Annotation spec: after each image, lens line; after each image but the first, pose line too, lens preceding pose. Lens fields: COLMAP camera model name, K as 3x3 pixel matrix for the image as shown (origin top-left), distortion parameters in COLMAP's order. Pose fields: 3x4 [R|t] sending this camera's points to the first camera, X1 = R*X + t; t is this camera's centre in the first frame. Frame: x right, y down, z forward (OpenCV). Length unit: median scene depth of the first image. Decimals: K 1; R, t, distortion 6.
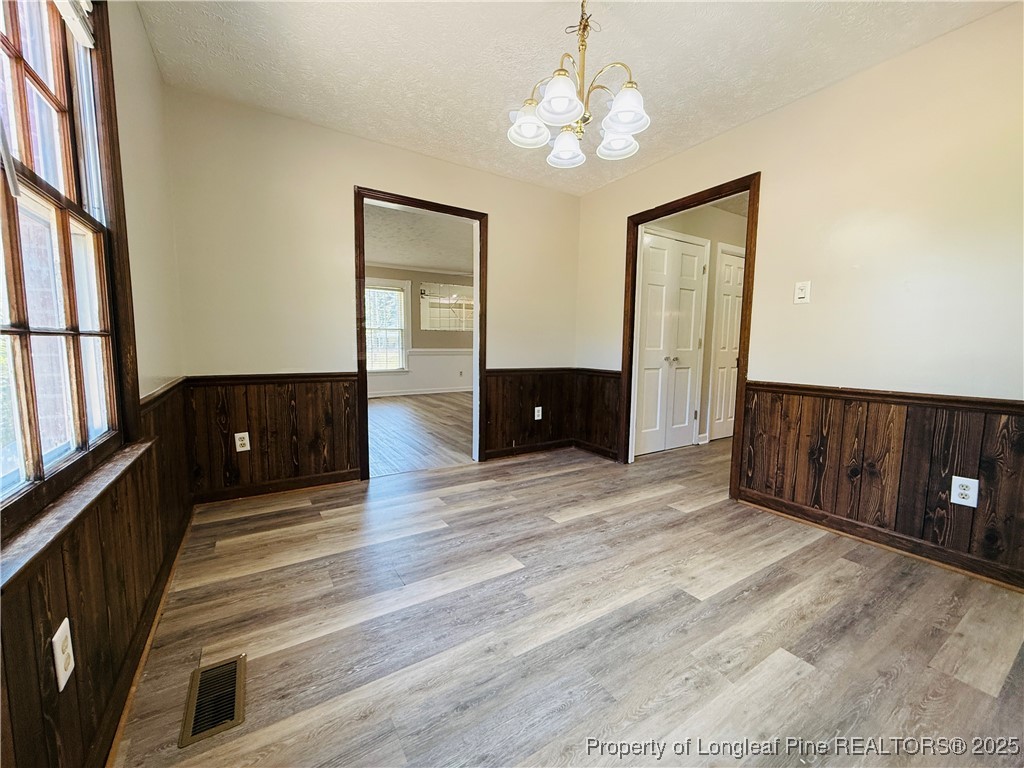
lens RADIAL K [[409.6, 0, 511.2], [0, 409.6, 383.9], [0, 0, 1]] dist [-0.000531, -0.000088]
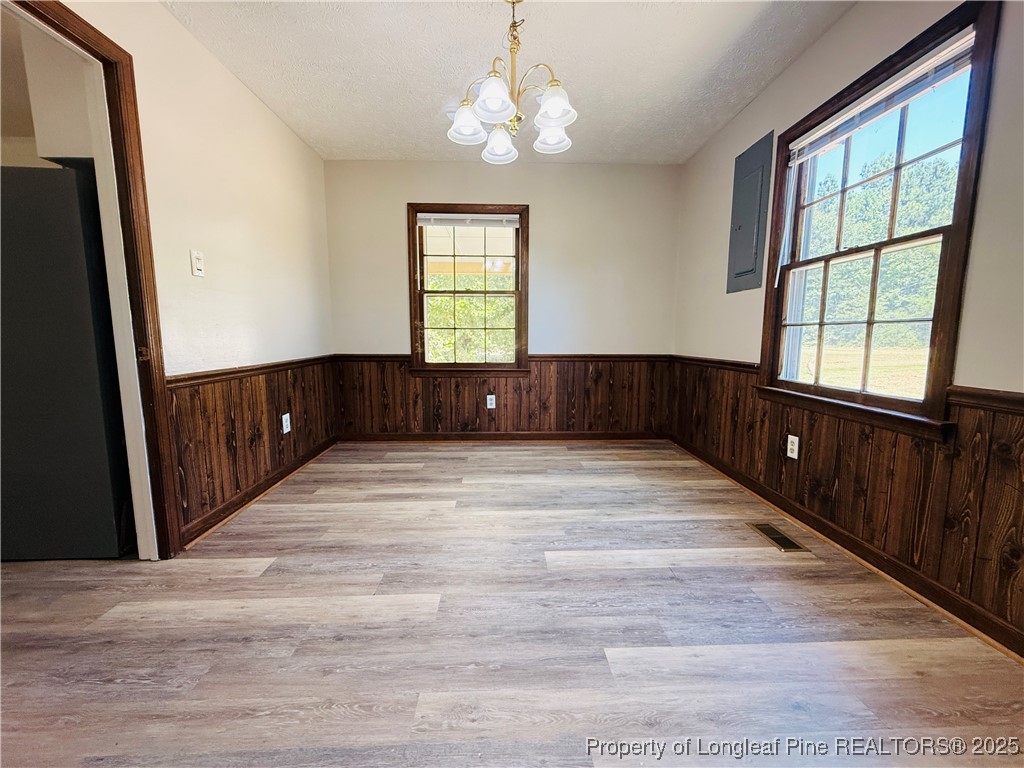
lens RADIAL K [[409.6, 0, 510.3], [0, 409.6, 385.6], [0, 0, 1]] dist [-0.000531, -0.000088]
pose [[-0.860574, -0.073263, 0.504028, -0.318874], [0.040838, 0.976489, 0.211664, -0.140998], [-0.507685, 0.202737, -0.837349, 1.564580]]
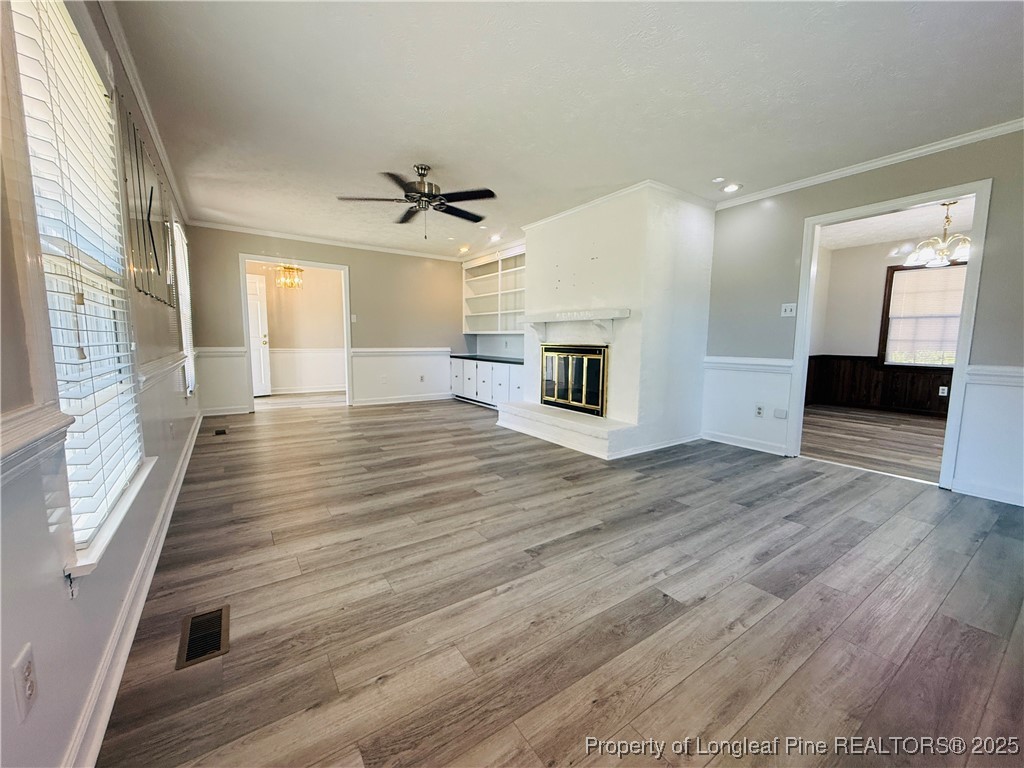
lens RADIAL K [[409.6, 0, 506.9], [0, 409.6, 385.0], [0, 0, 1]] dist [-0.000531, -0.000088]
pose [[-0.040588, -0.124163, 0.991431, -1.261152], [0.094161, 0.987358, 0.127508, -0.261749], [-0.994729, 0.098530, -0.028383, 2.443994]]
